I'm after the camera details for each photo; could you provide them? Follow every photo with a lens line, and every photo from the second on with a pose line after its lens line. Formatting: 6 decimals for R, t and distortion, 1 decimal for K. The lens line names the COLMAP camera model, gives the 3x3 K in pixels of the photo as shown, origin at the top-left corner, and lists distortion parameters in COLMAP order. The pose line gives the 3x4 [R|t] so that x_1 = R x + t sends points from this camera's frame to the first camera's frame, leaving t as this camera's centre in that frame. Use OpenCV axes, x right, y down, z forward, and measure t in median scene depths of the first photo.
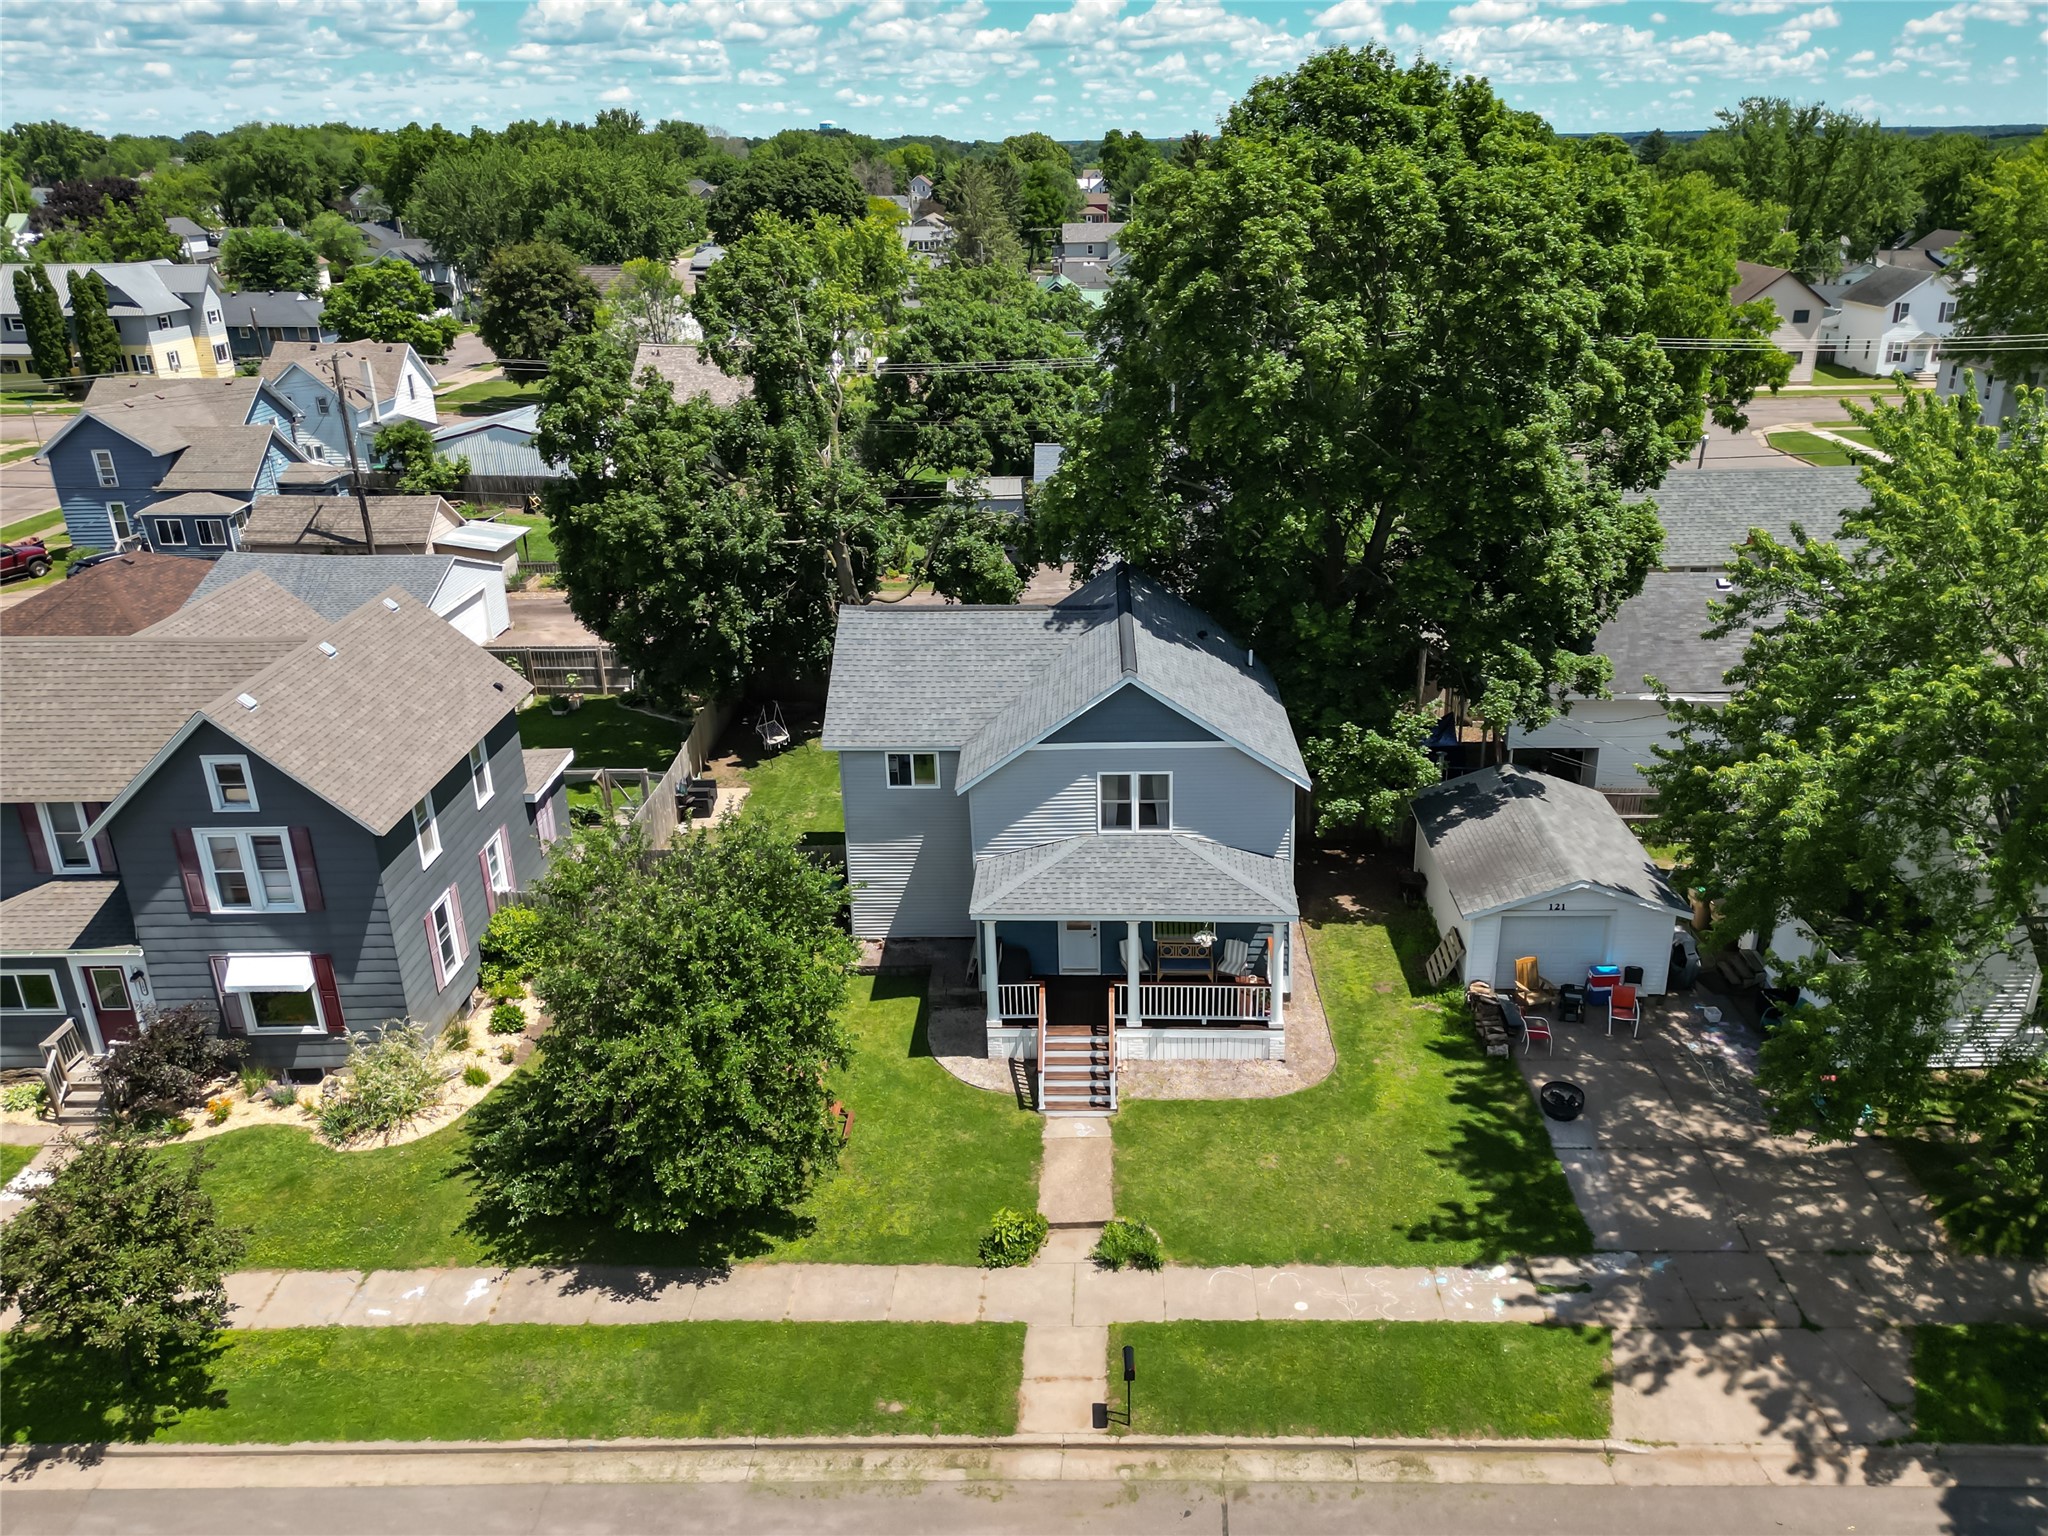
lens RADIAL K [[1514.2, 0, 1056.4], [0, 1514.2, 837.9], [0, 0, 1]] dist [0.037853, -0.003321]
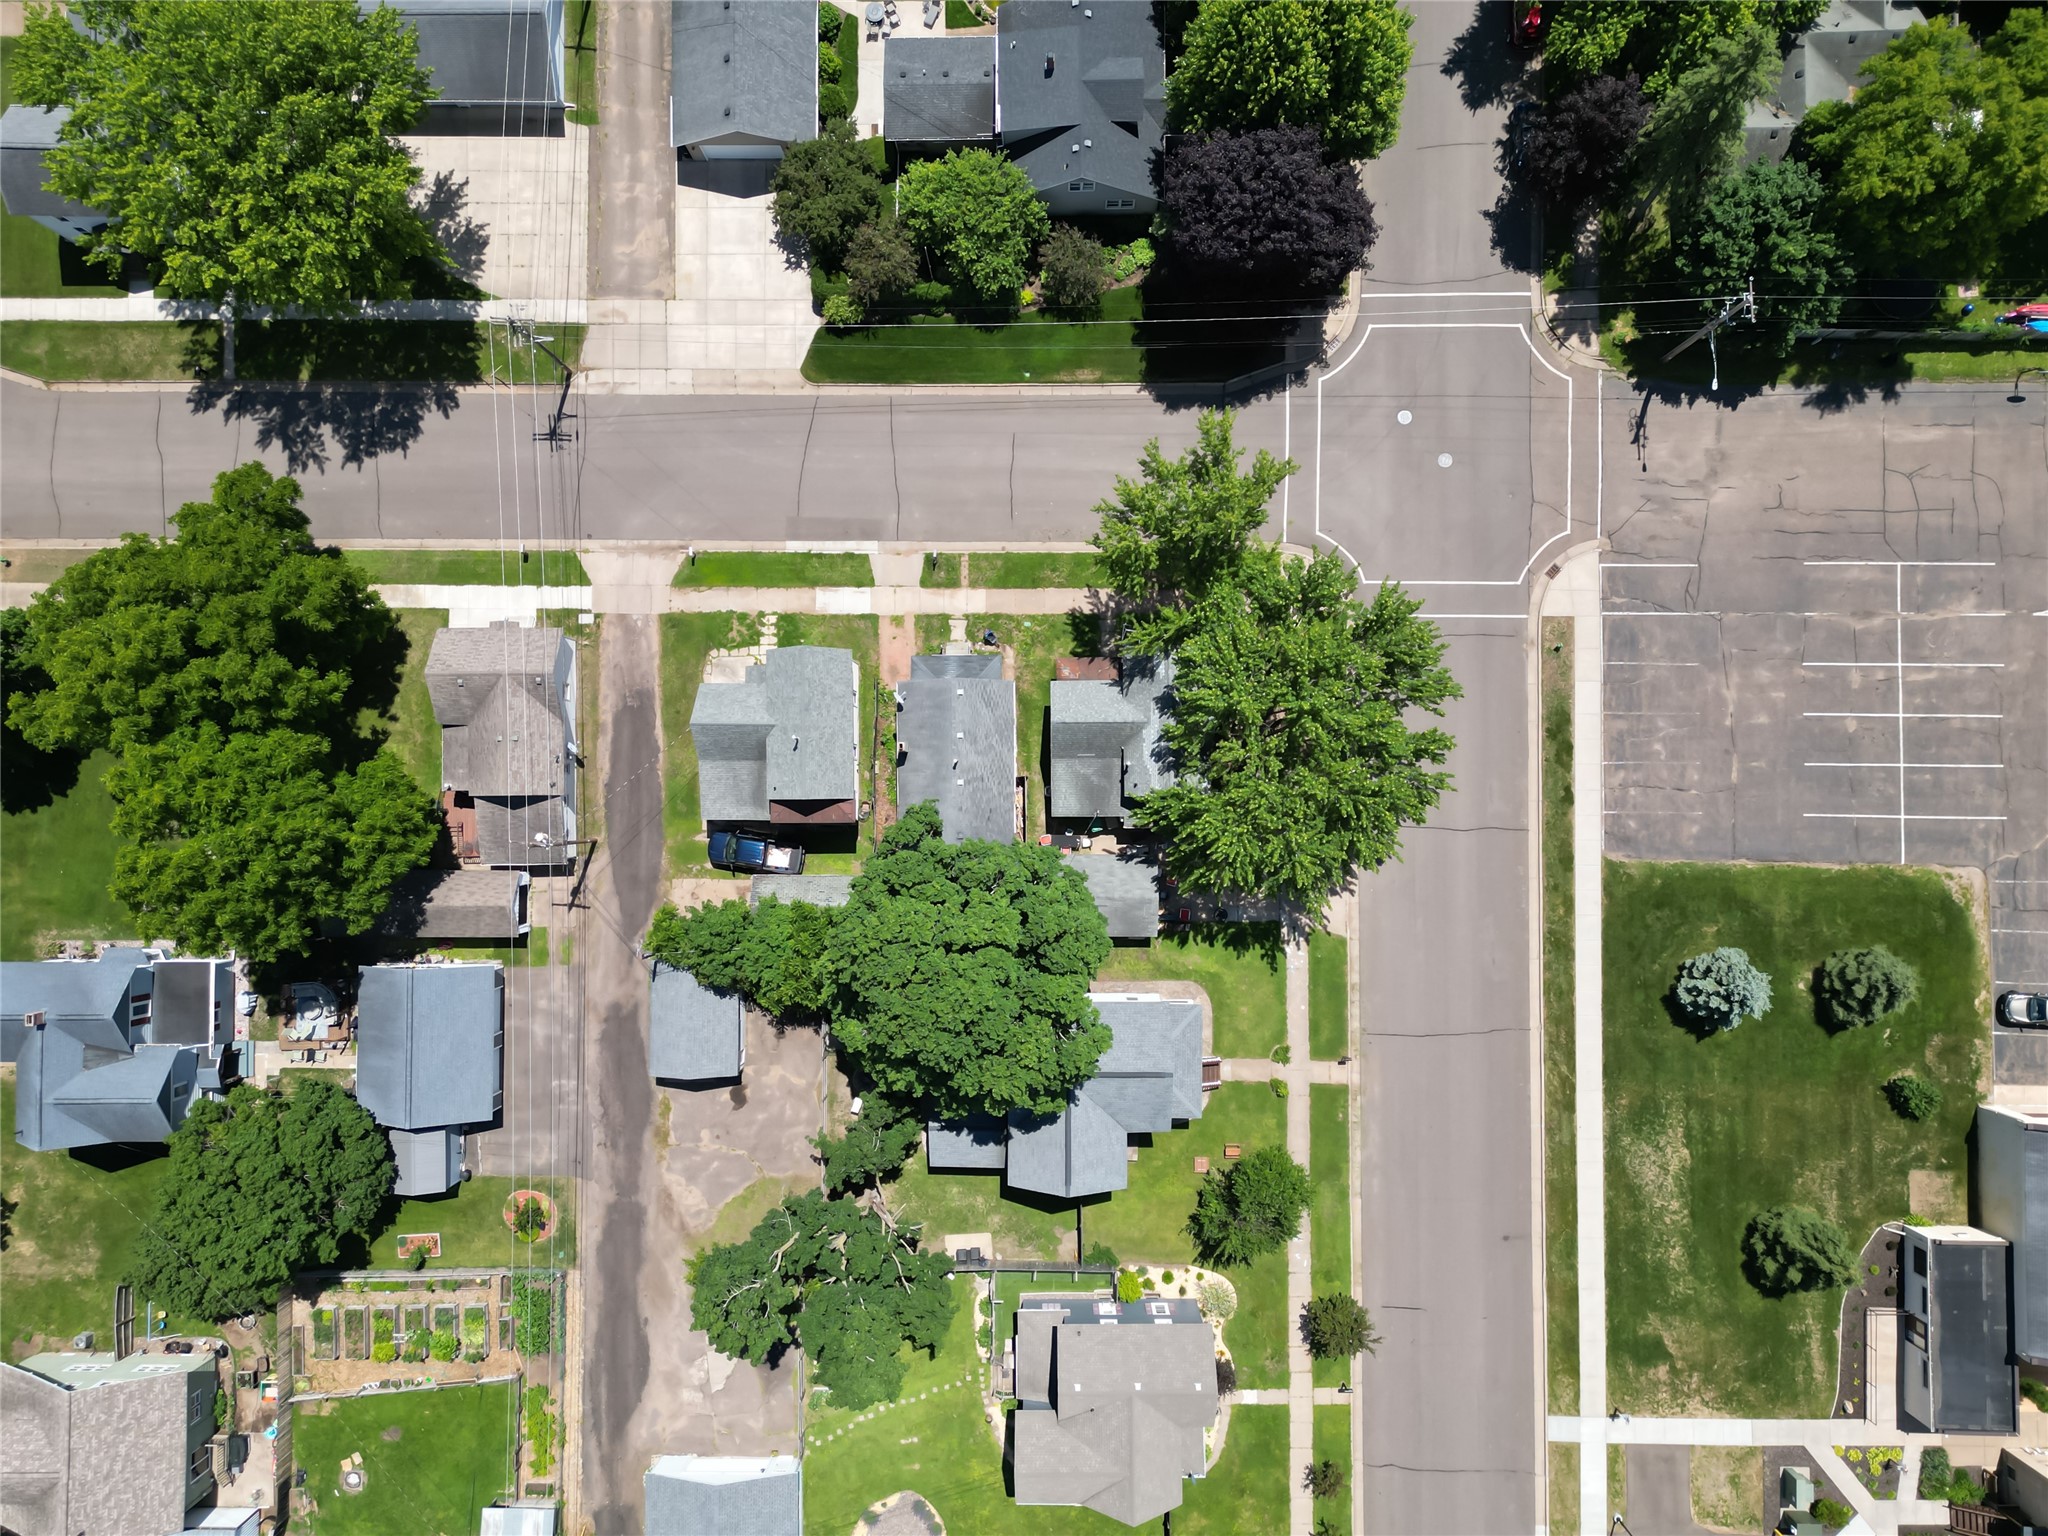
lens RADIAL K [[1515.1, 0, 1024.0], [0, 1515.1, 768.0], [0, 0, 1]] dist [0.038097, -0.006177]
pose [[-0.018996, -0.999790, 0.007629, 0.590217], [0.411432, -0.000862, 0.911440, -2.690770], [-0.911243, 0.020453, 0.411362, 0.086020]]
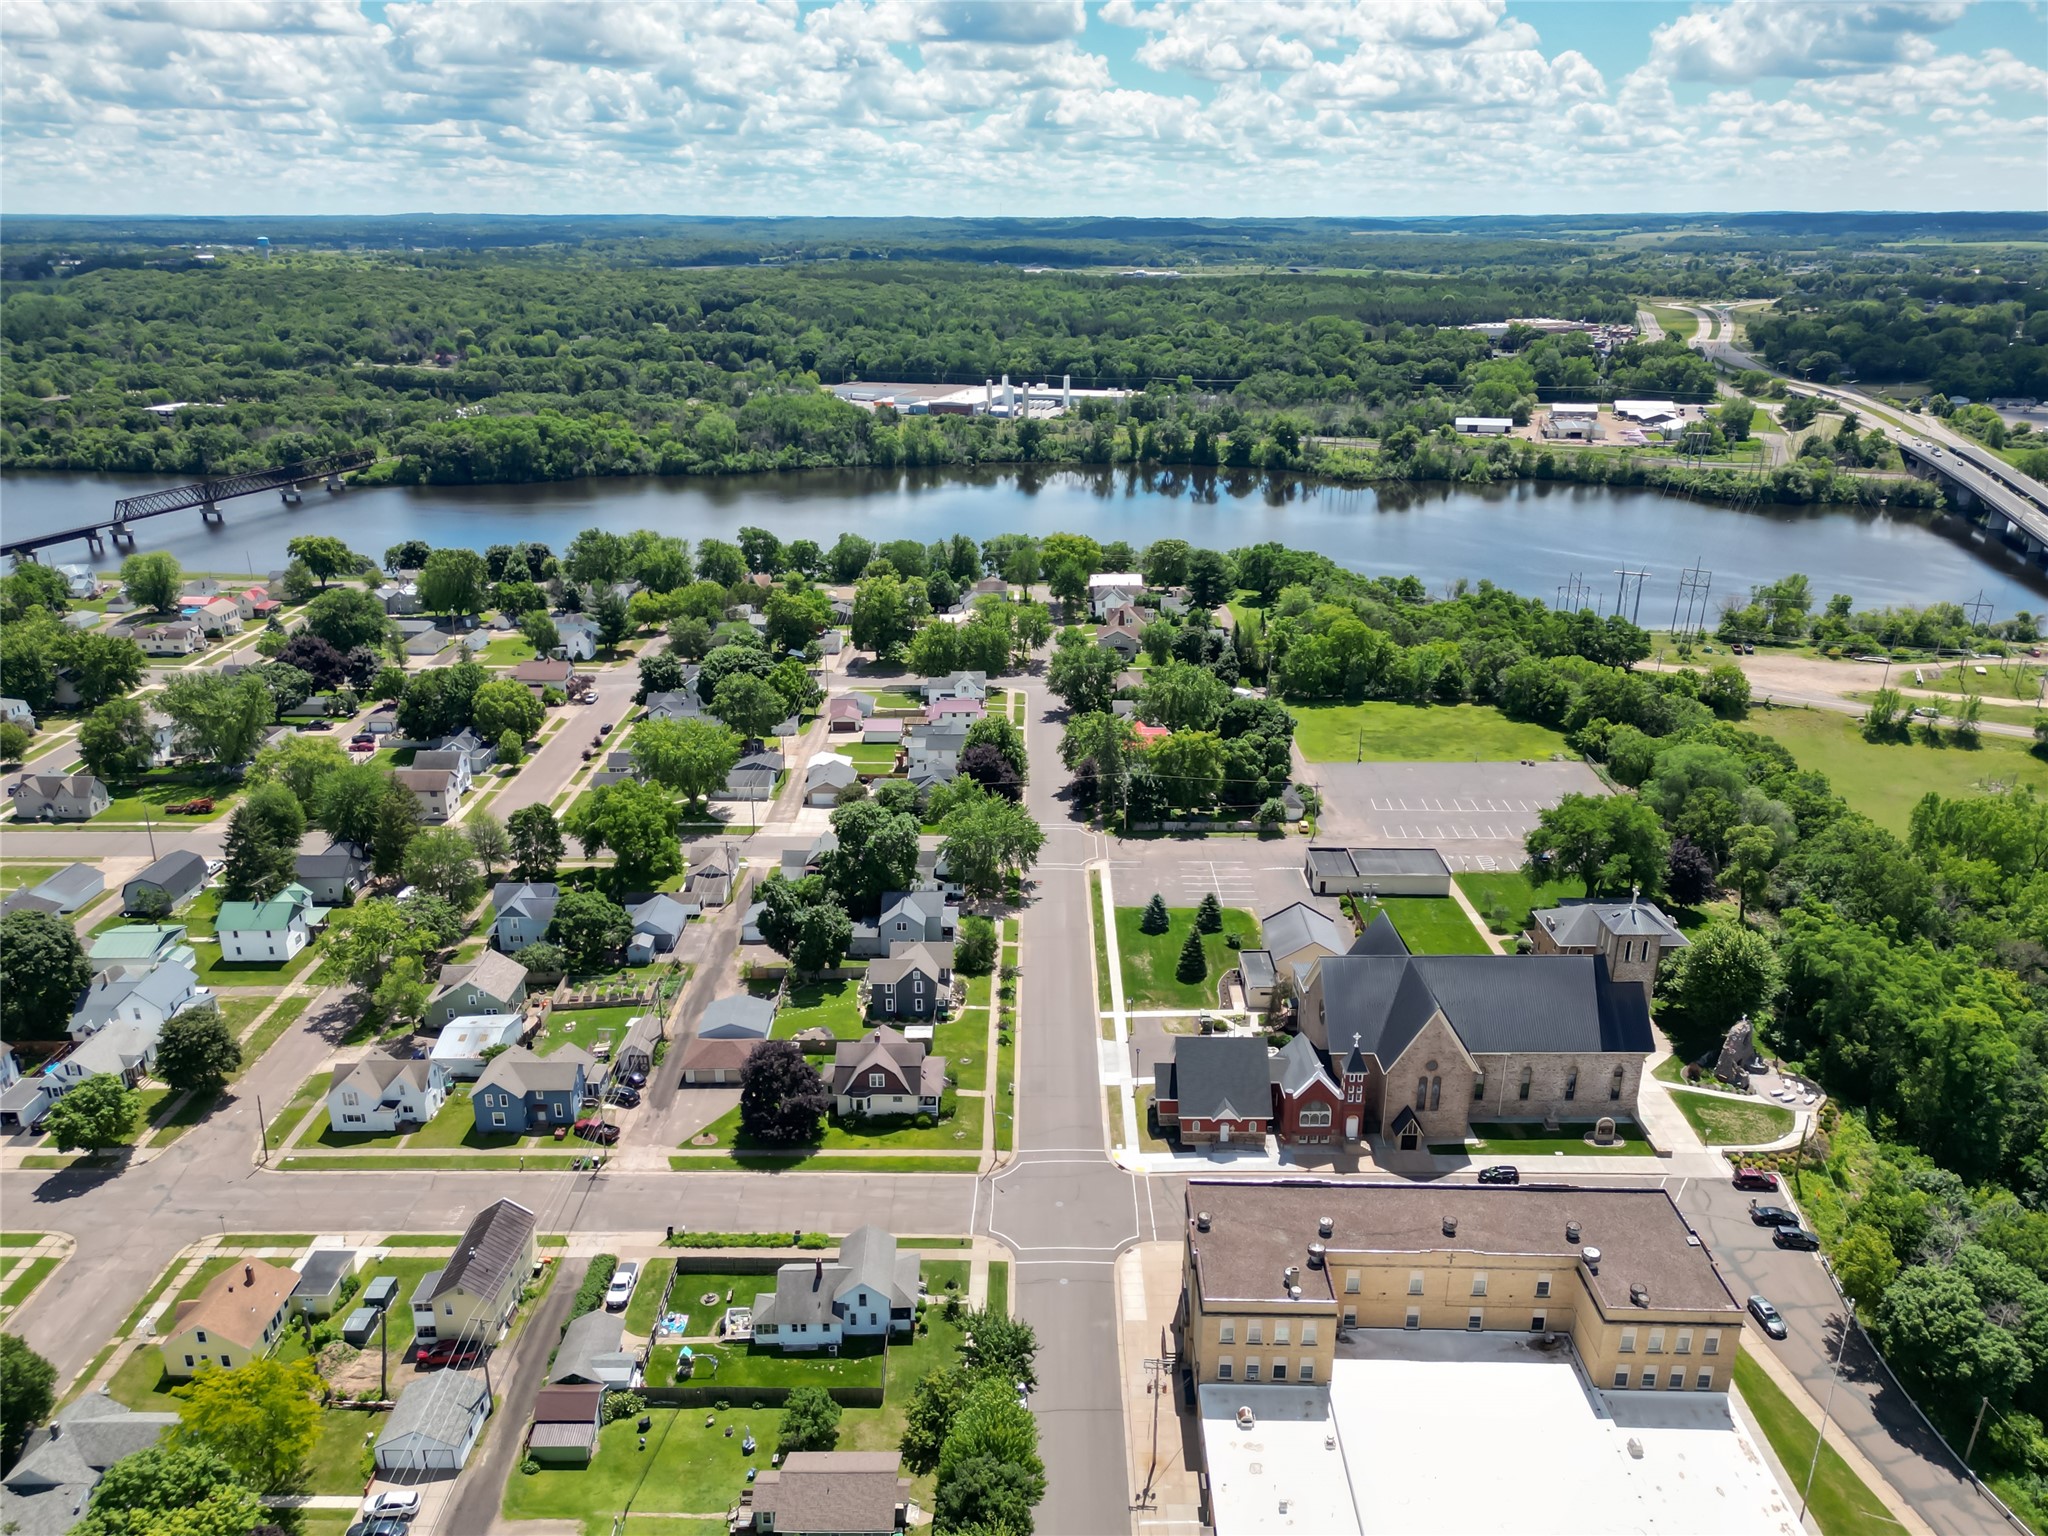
lens RADIAL K [[1515.1, 0, 1024.0], [0, 1515.1, 768.0], [0, 0, 1]] dist [0.038097, -0.006177]
pose [[-0.004183, -0.335828, 0.941914, -6.788663], [0.400944, 0.862333, 0.309235, -2.765068], [-0.916093, 0.378948, 0.131041, -0.595513]]
